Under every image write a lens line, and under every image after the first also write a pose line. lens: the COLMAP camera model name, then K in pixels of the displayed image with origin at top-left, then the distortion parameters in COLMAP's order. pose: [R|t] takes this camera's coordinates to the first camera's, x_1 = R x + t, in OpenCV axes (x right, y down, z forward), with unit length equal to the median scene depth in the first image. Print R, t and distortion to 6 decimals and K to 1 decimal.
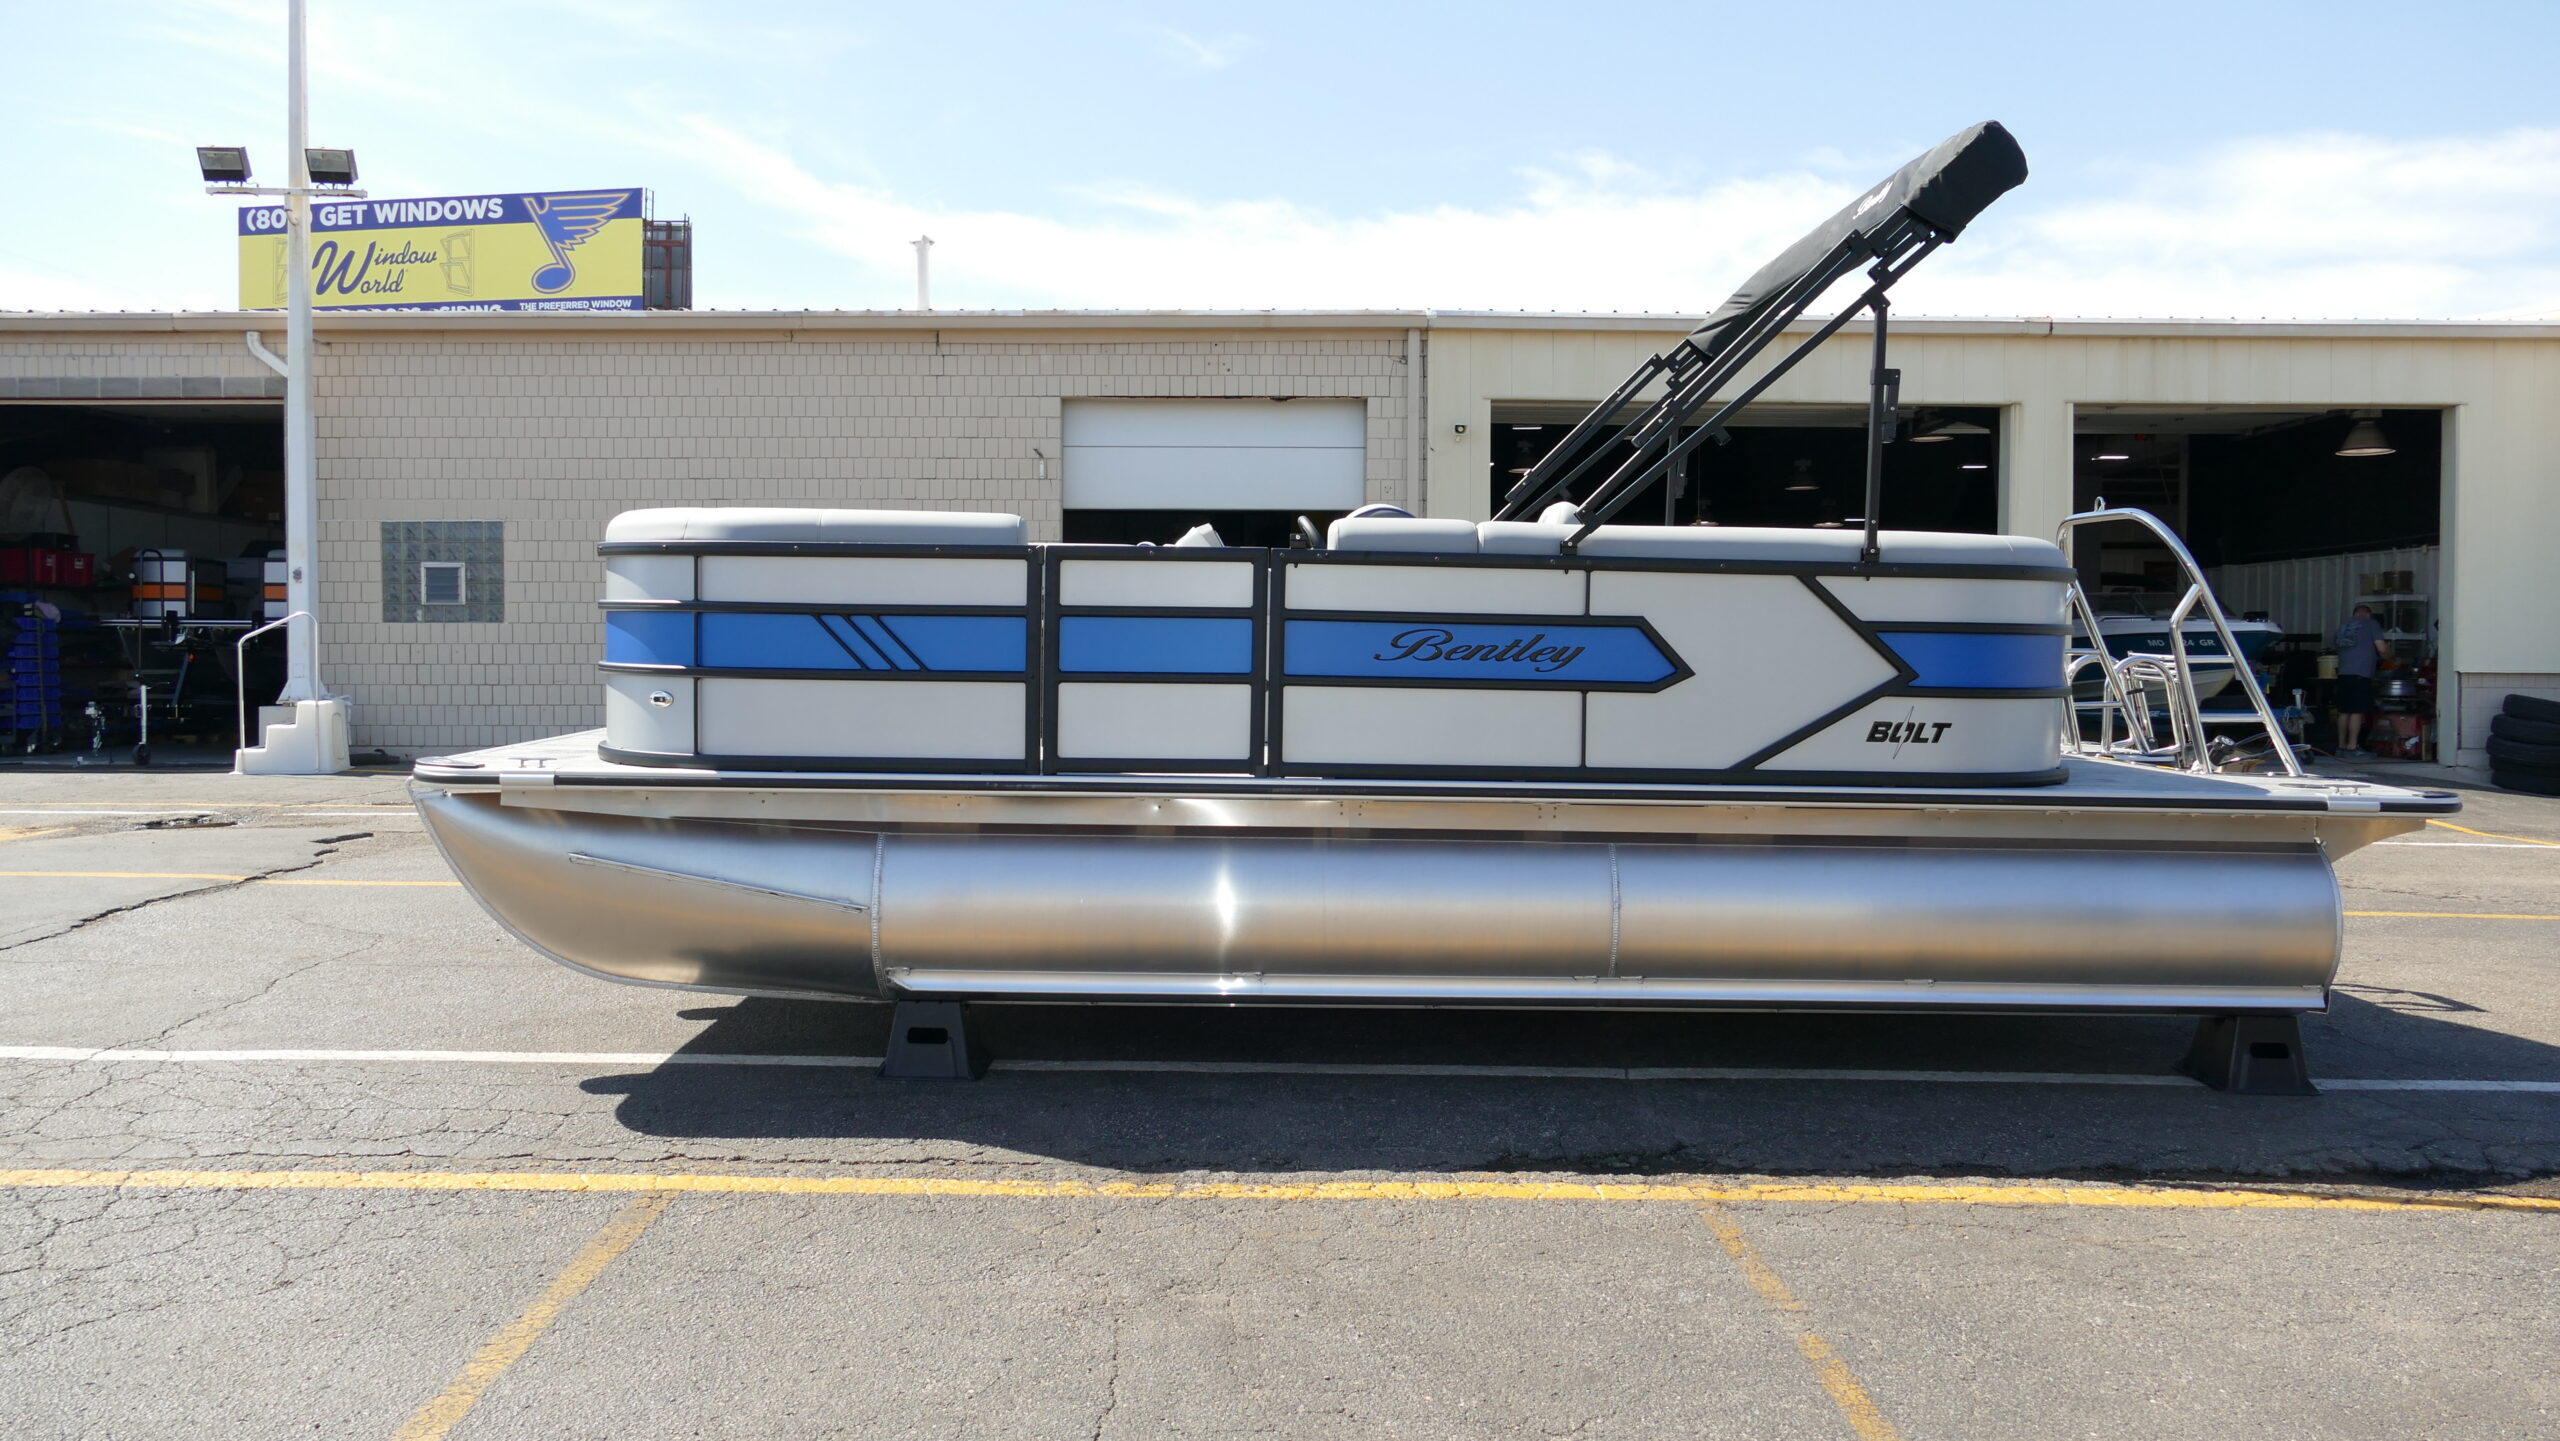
lens RADIAL K [[1830.6, 0, 1267.7], [0, 1830.6, 715.0], [0, 0, 1]] dist [-0.007549, 0.007134]
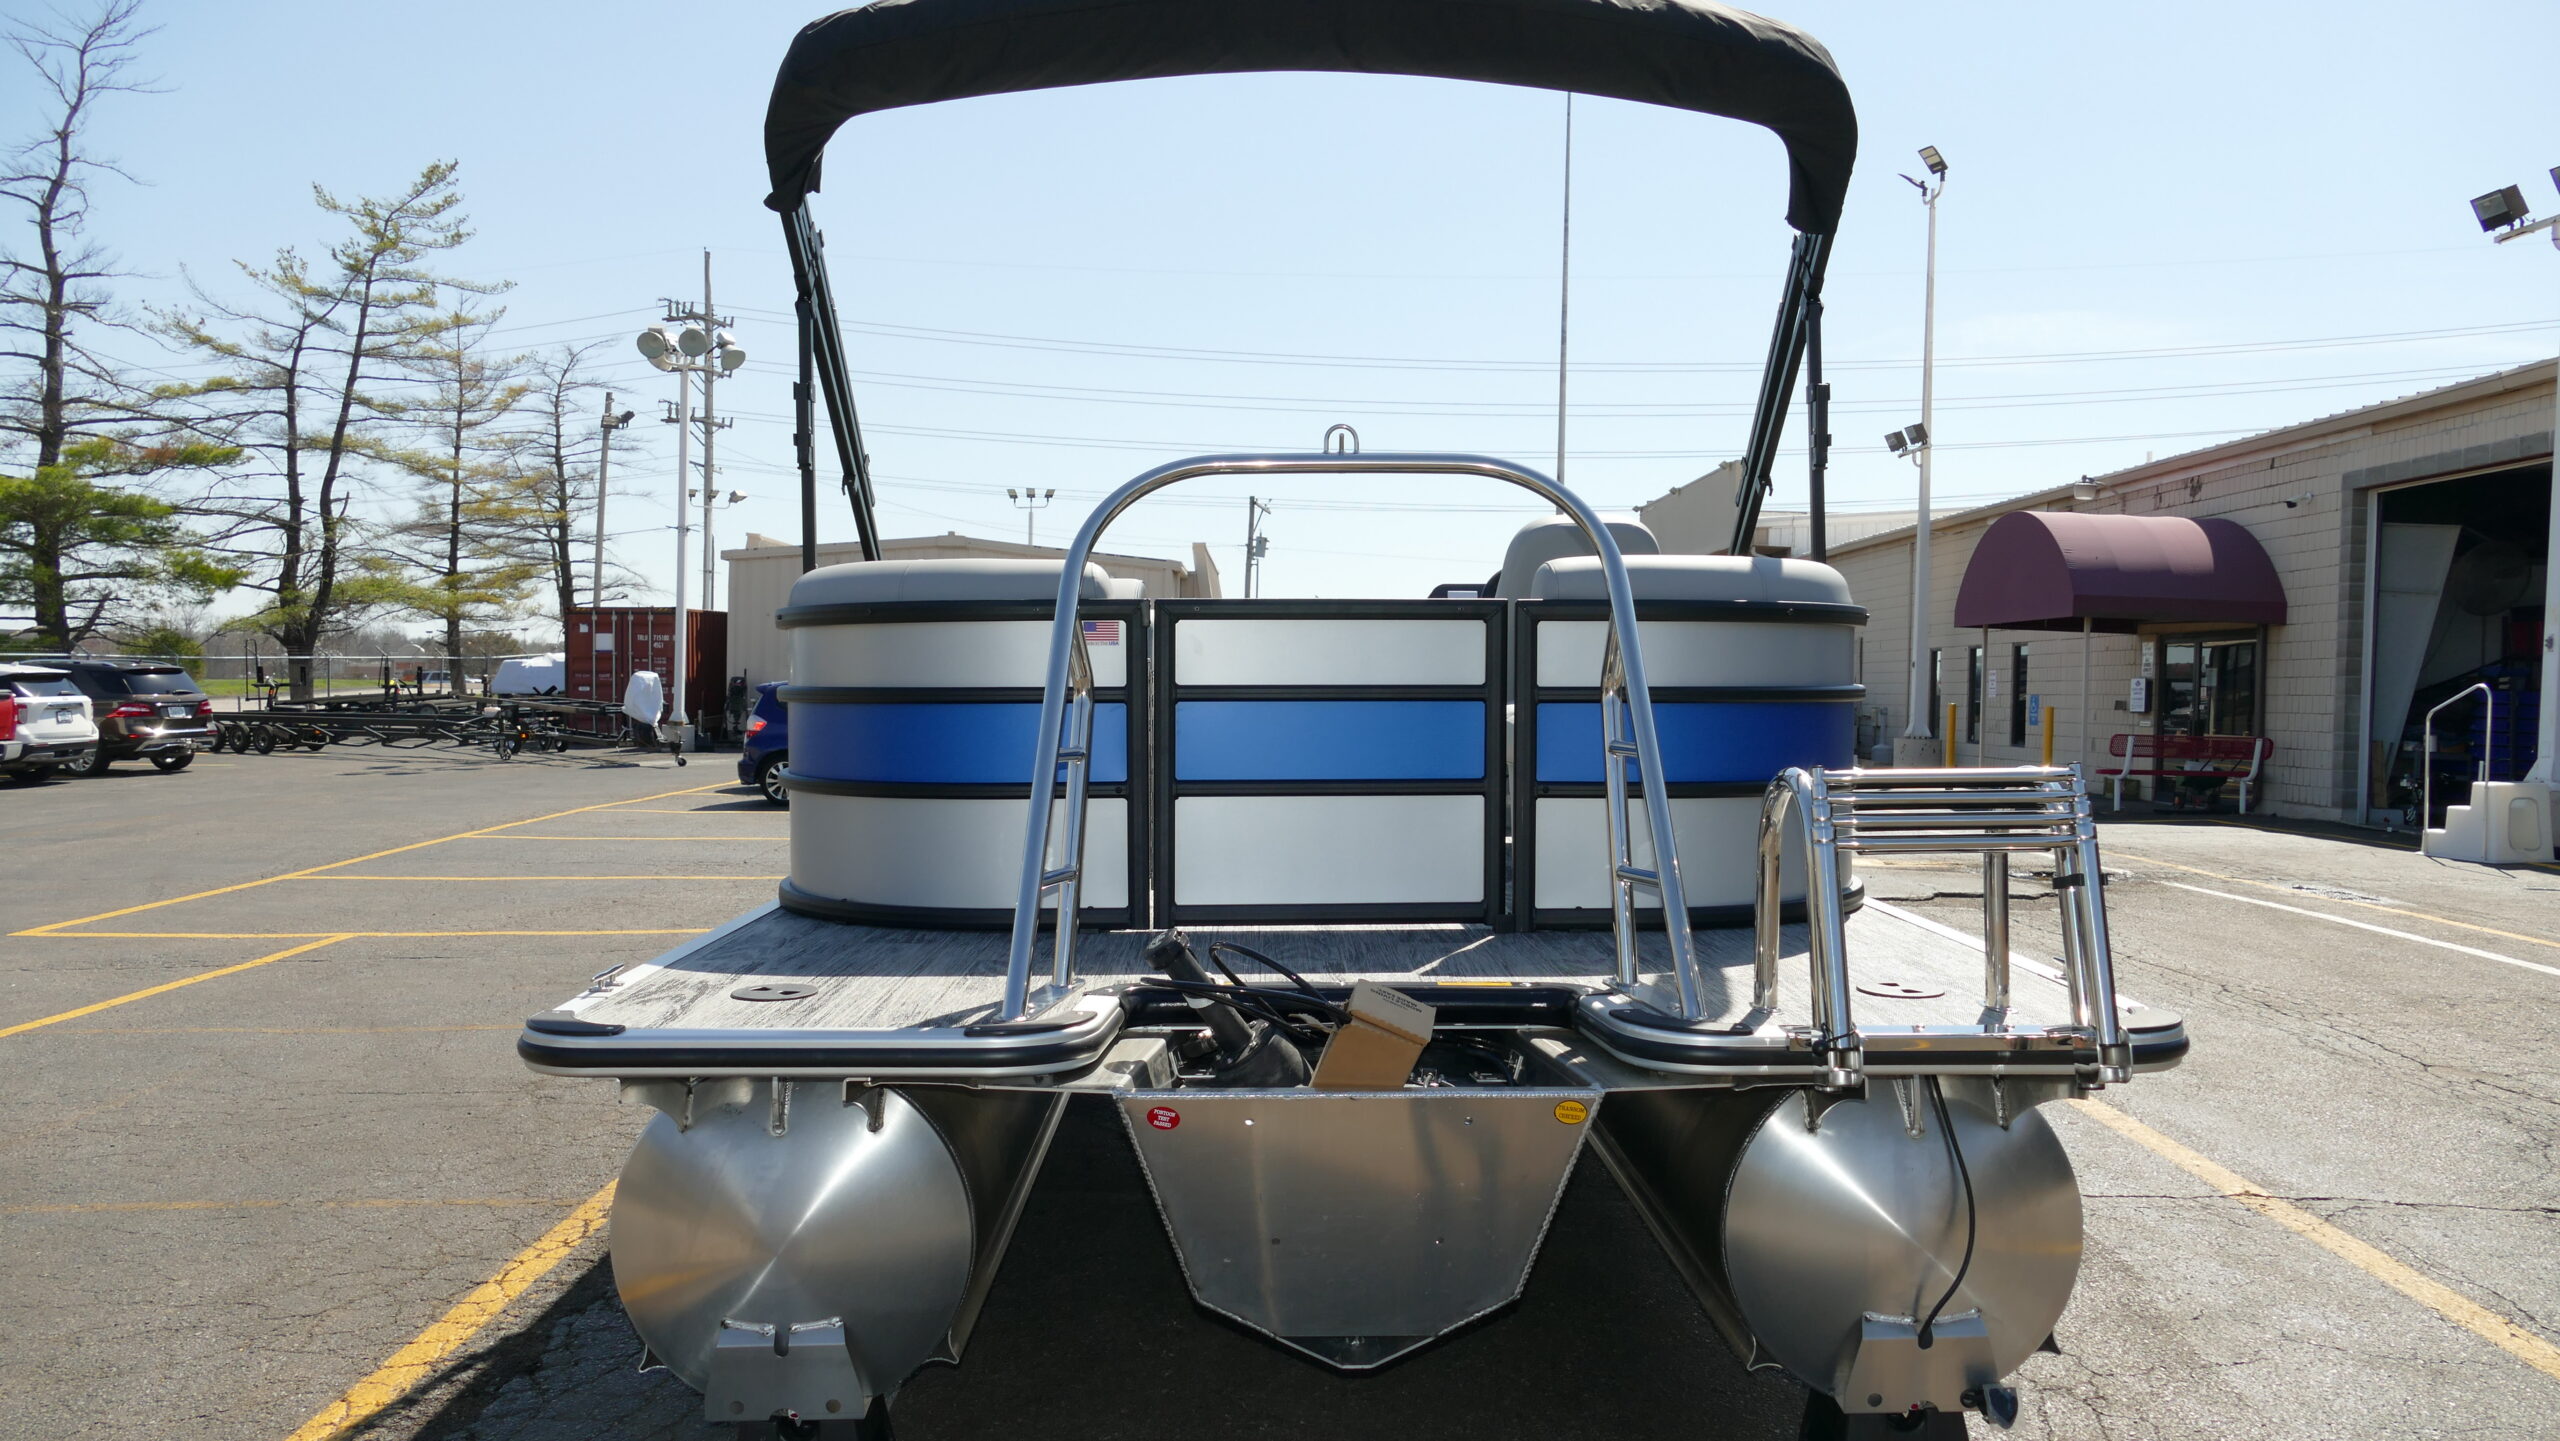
lens RADIAL K [[1829.1, 0, 1265.7], [0, 1829.1, 712.9], [0, 0, 1]] dist [-0.013921, 0.008894]
pose [[0.009100, 0.009441, -0.999914, 0.345620], [-0.053580, 0.998524, 0.008940, -0.016584], [0.998522, 0.053494, 0.009593, 0.356293]]
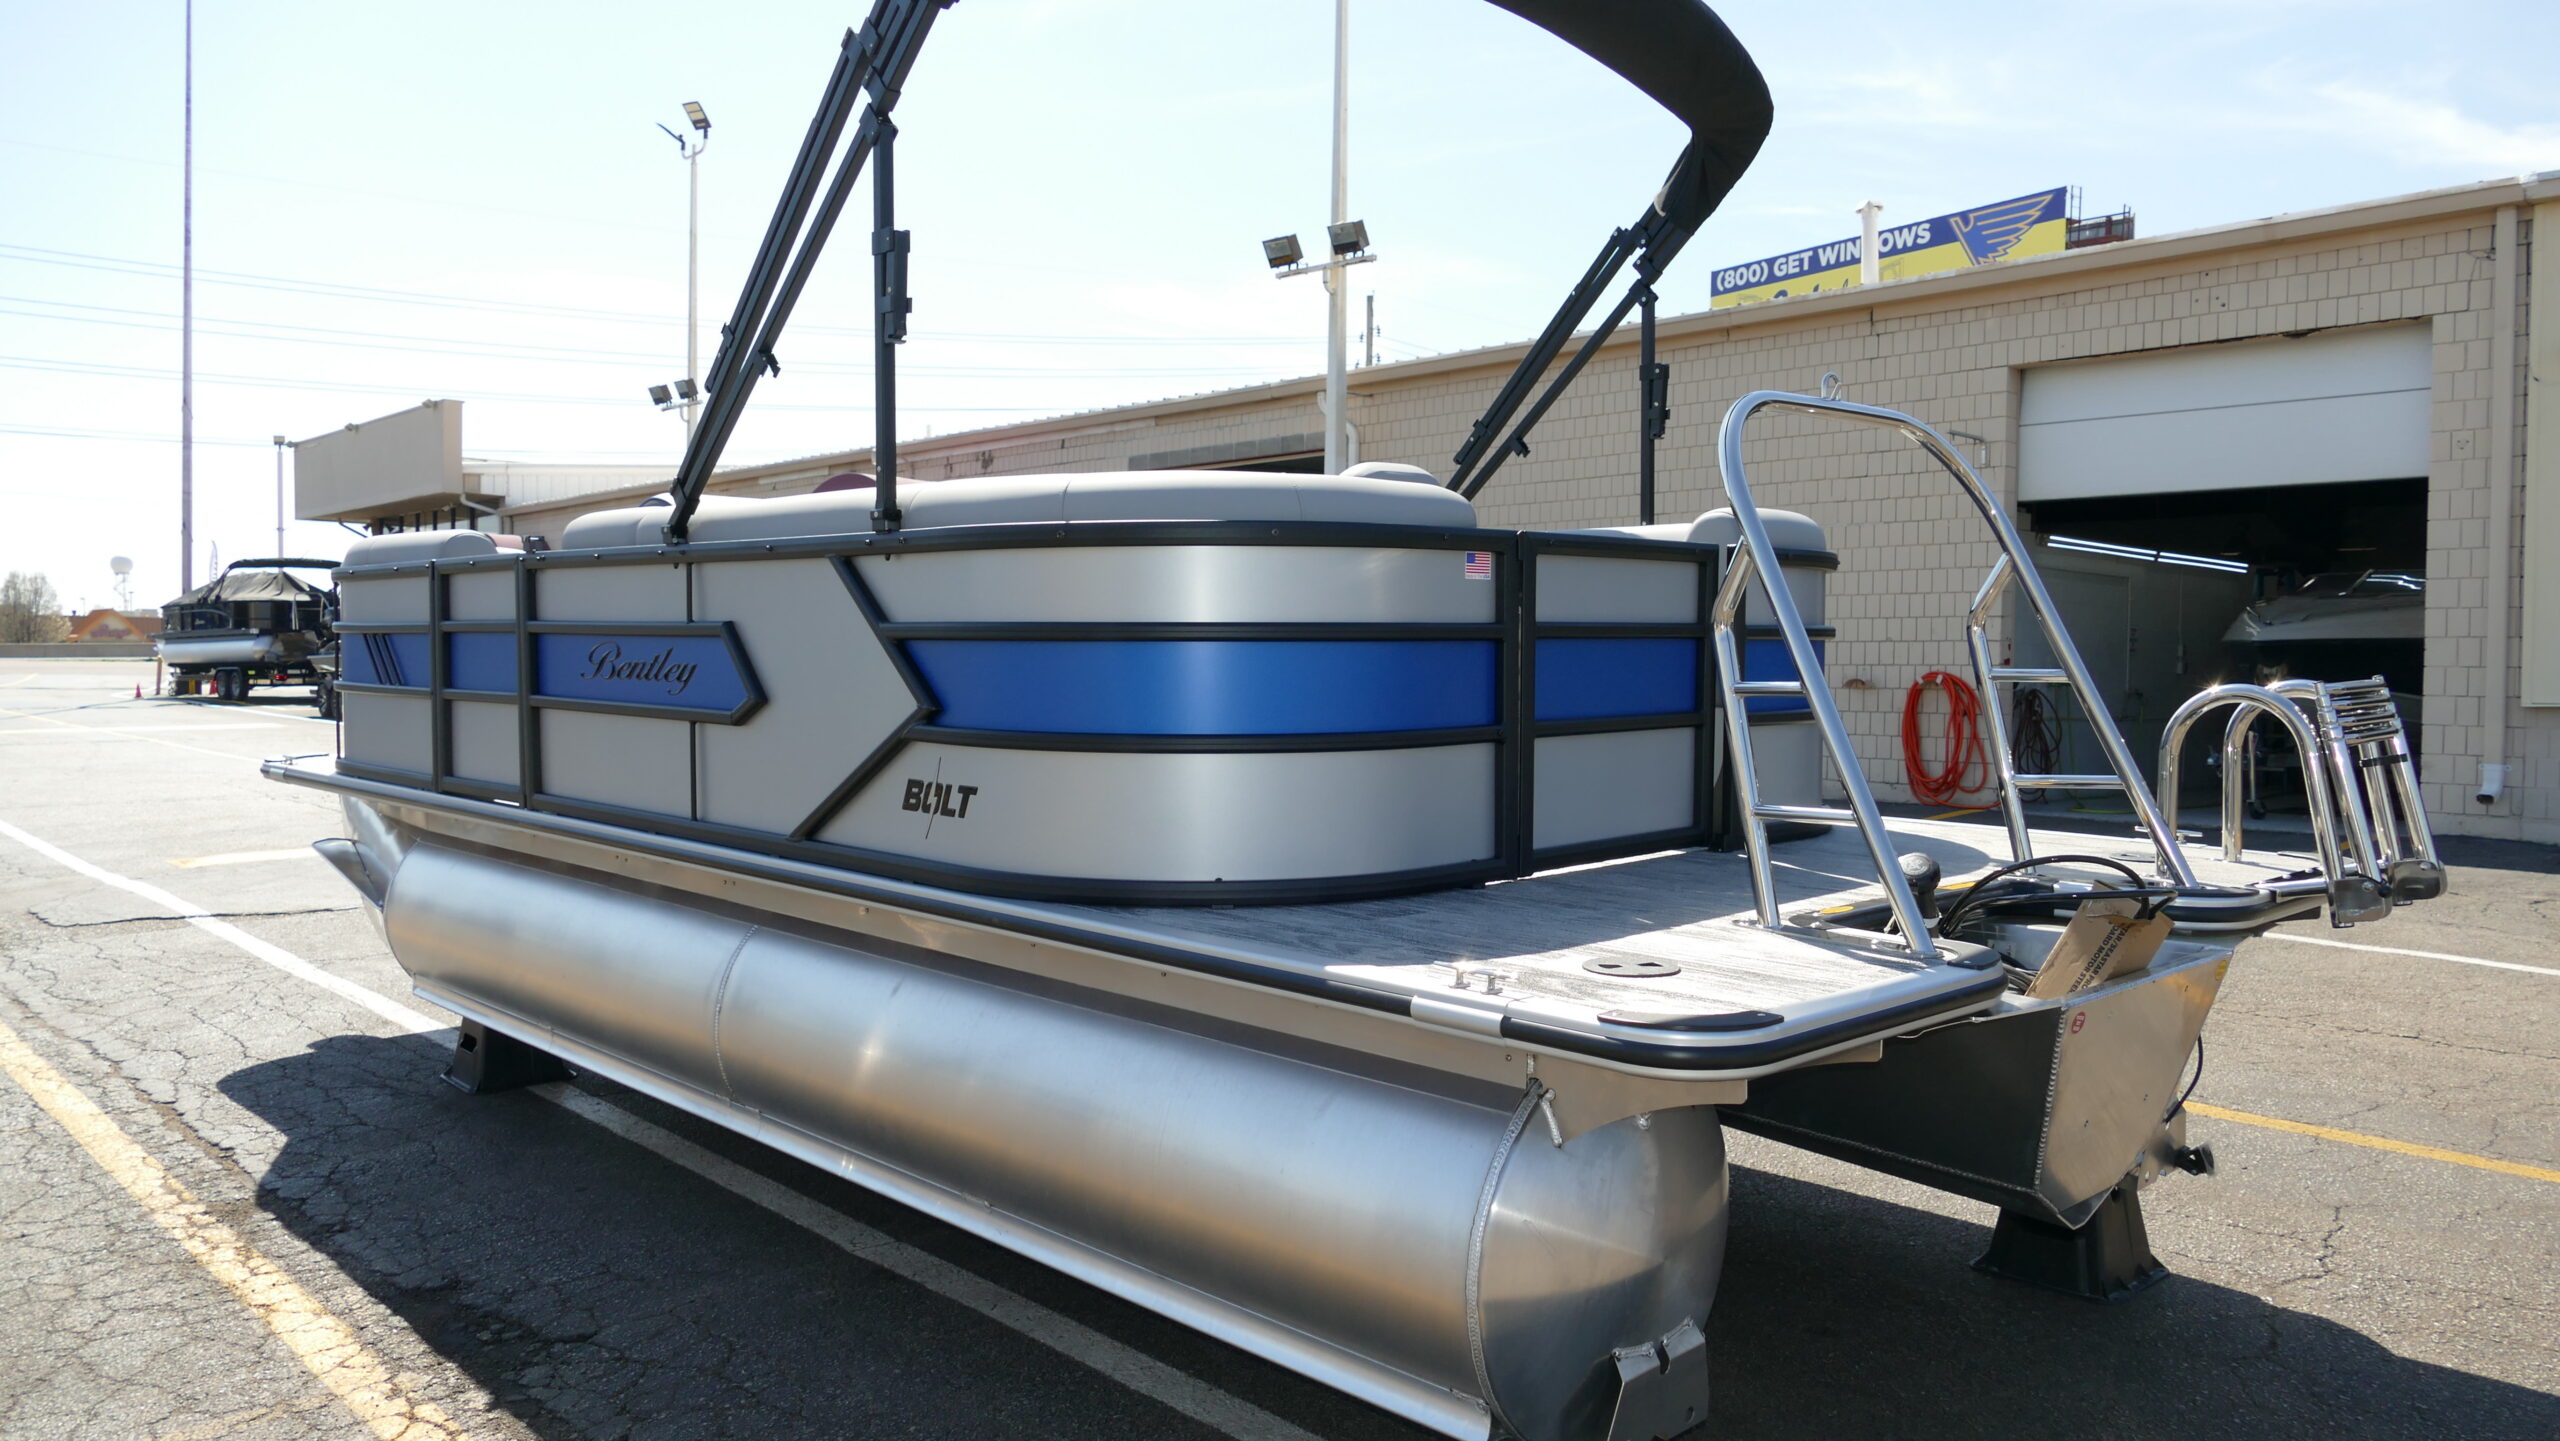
lens RADIAL K [[1830.6, 0, 1267.7], [0, 1830.6, 715.0], [0, 0, 1]] dist [-0.007549, 0.007134]
pose [[0.682258, 0.021094, -0.730807, 0.267282], [-0.030099, 0.999547, 0.000752, -0.006965], [0.730492, 0.021483, 0.682584, 0.196395]]
